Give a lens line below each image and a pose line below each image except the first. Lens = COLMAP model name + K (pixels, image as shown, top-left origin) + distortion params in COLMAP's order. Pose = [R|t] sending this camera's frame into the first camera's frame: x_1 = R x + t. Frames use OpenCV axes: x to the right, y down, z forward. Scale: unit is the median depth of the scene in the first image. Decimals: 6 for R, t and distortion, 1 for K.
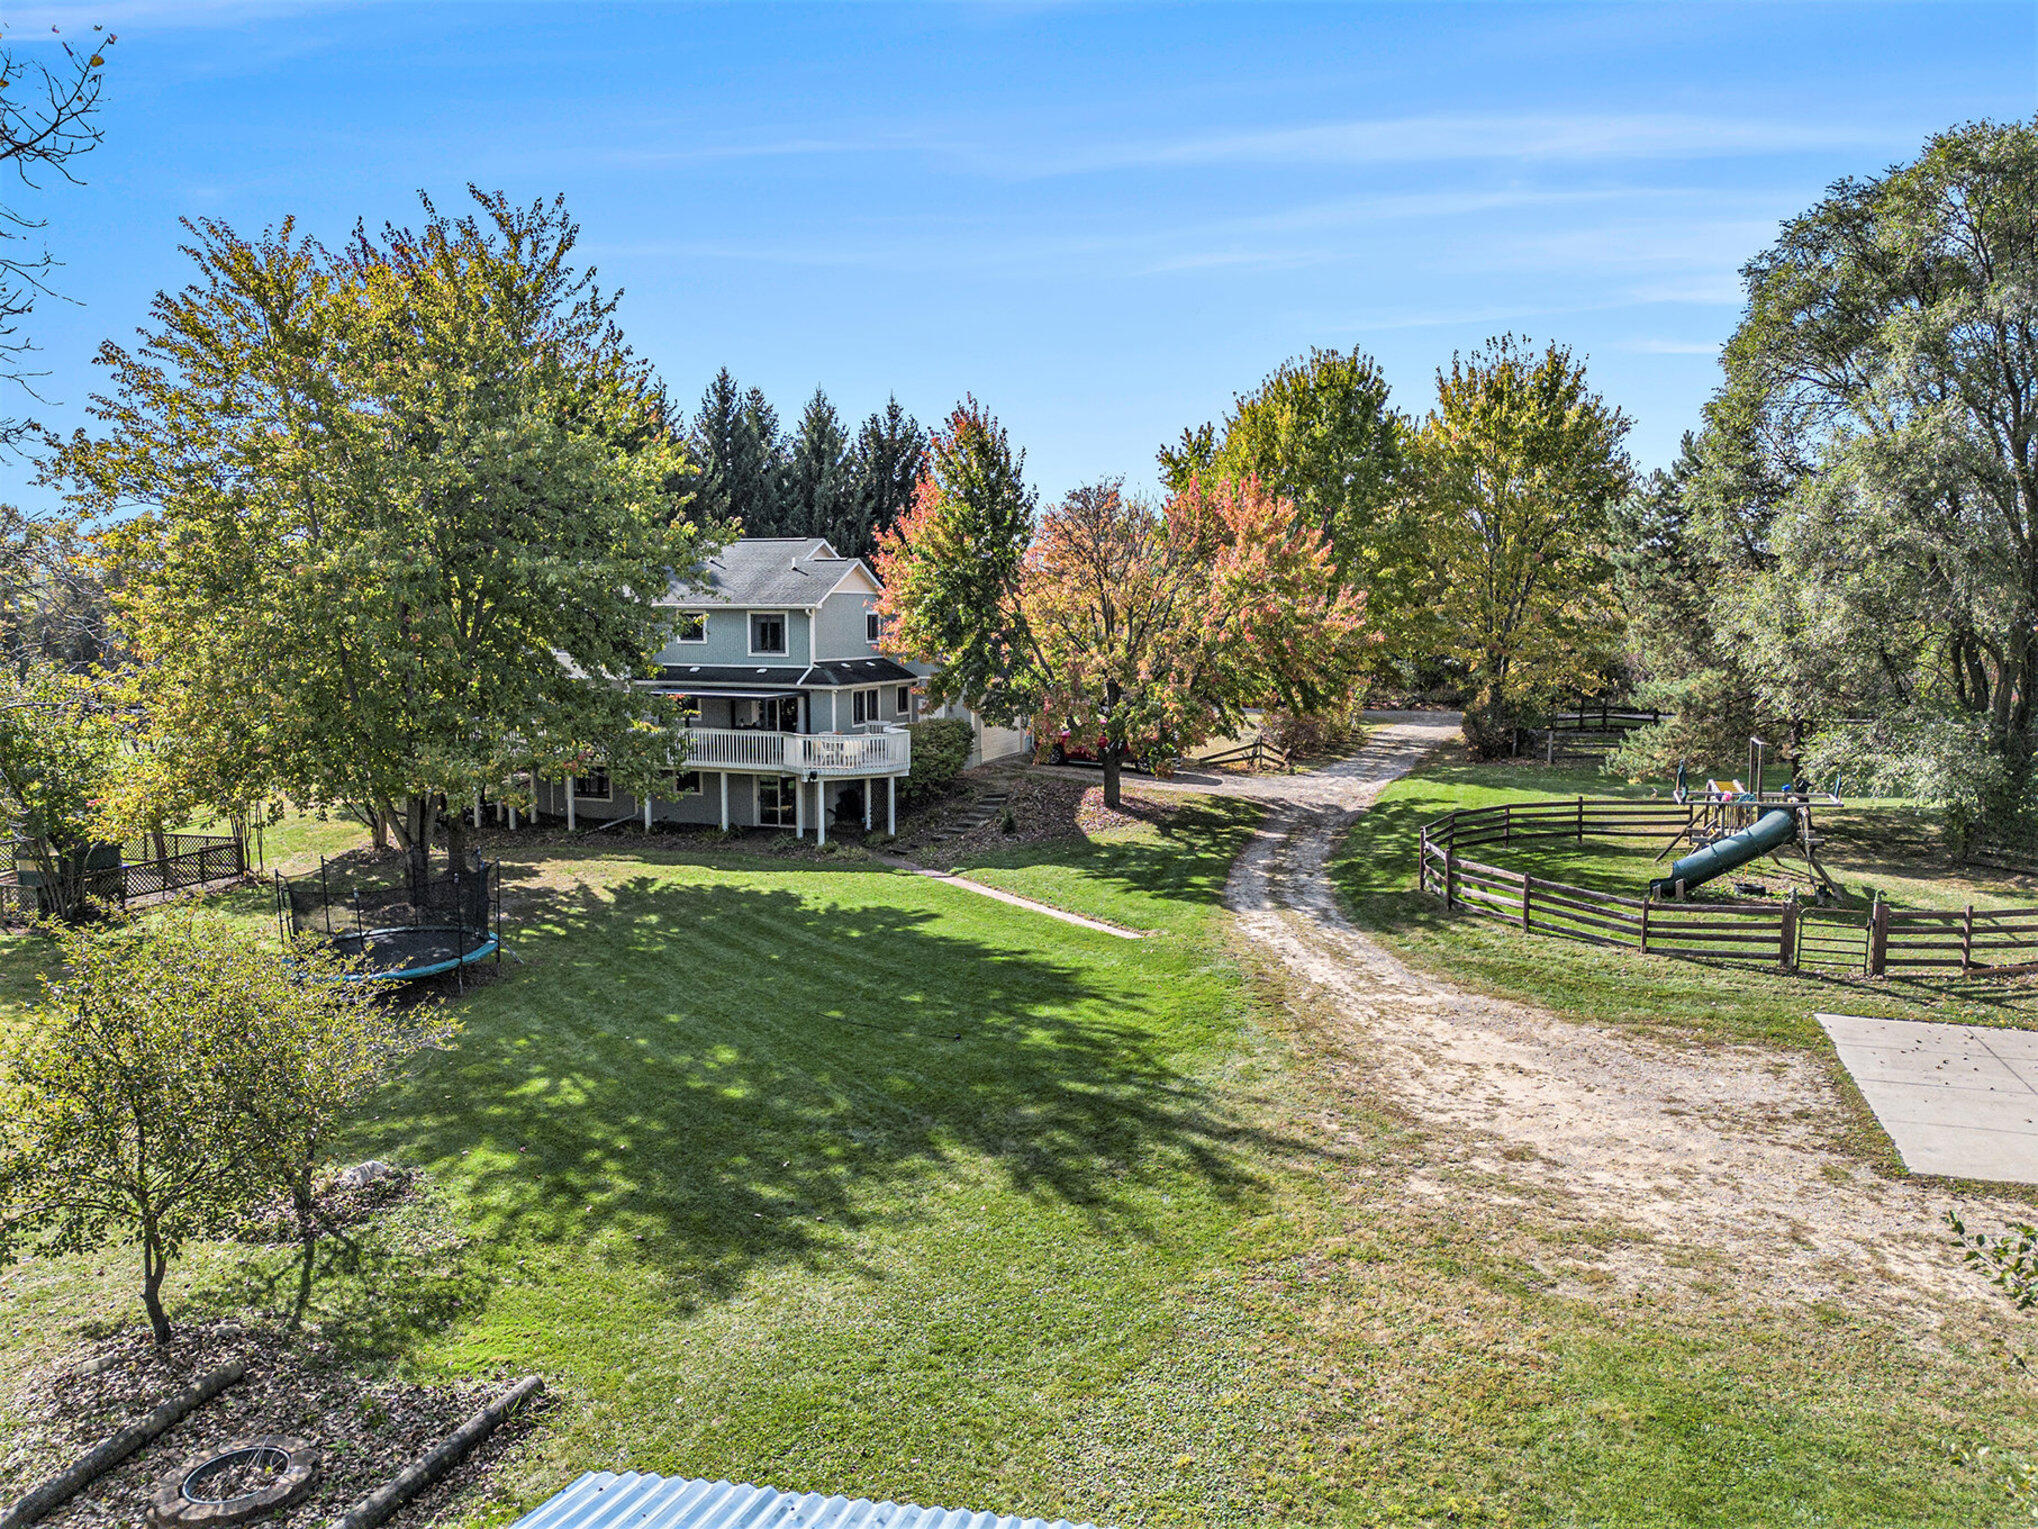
lens RADIAL K [[1416.3, 0, 1019.0], [0, 1416.3, 764.5], [0, 0, 1]] dist [0.063009, -0.000861]
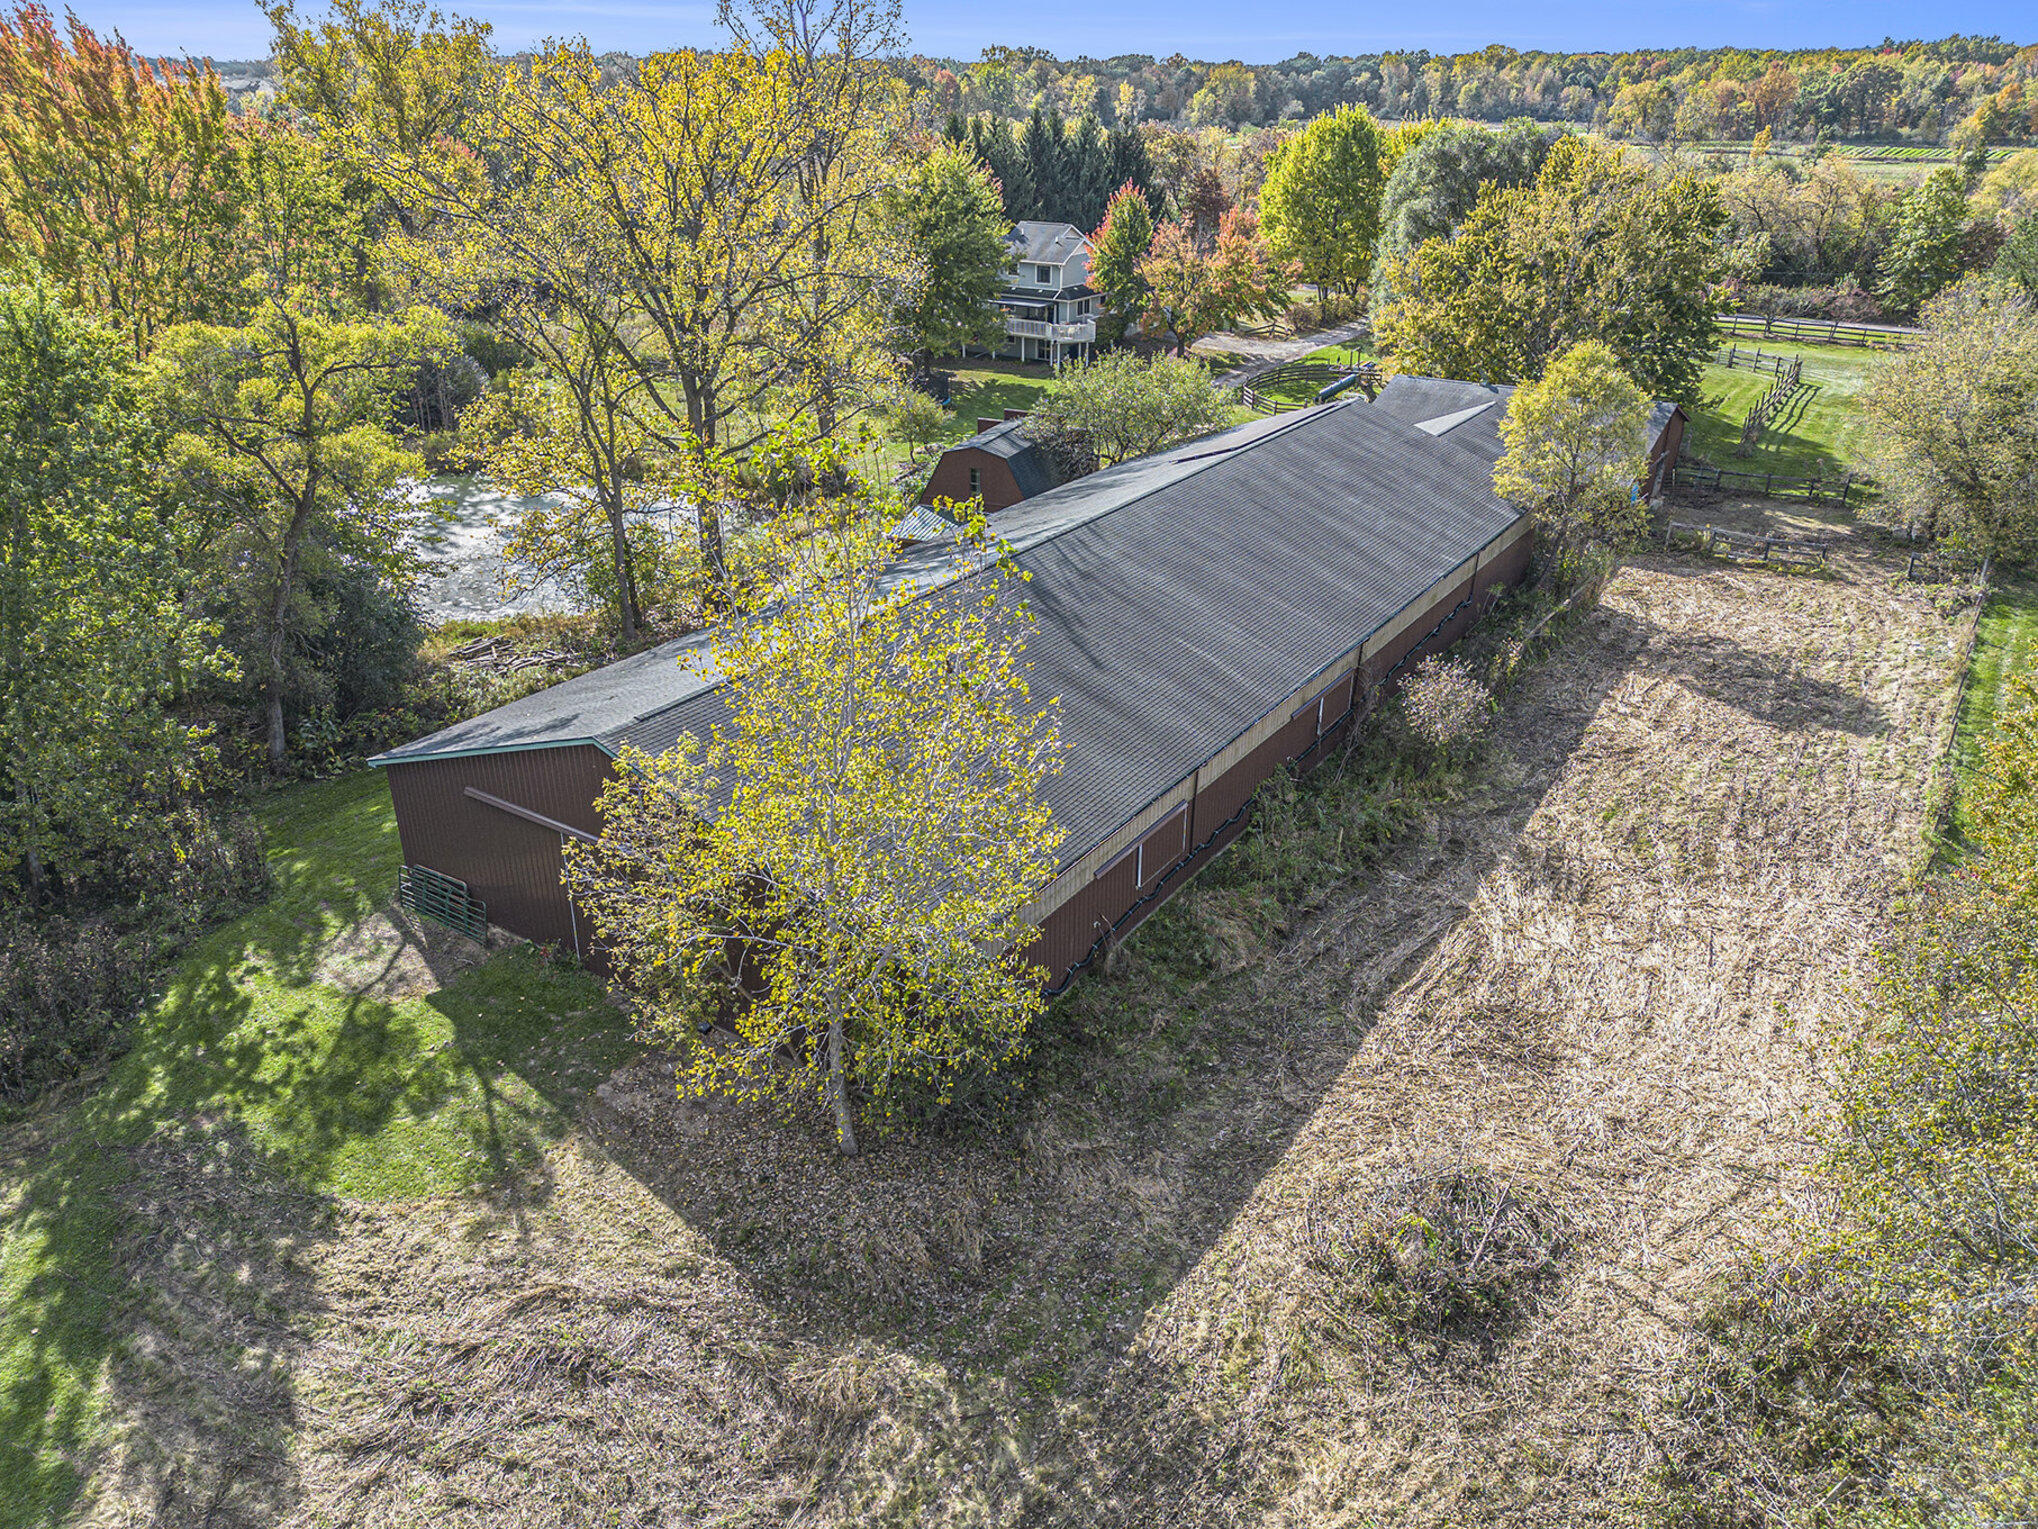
lens RADIAL K [[1416.3, 0, 1019.0], [0, 1416.3, 764.5], [0, 0, 1]] dist [0.063009, -0.000861]
pose [[0.974329, 0.099782, -0.201810, 0.370527], [-0.027120, 0.941906, 0.334779, -0.125361], [0.223491, -0.320712, 0.920432, -1.571980]]
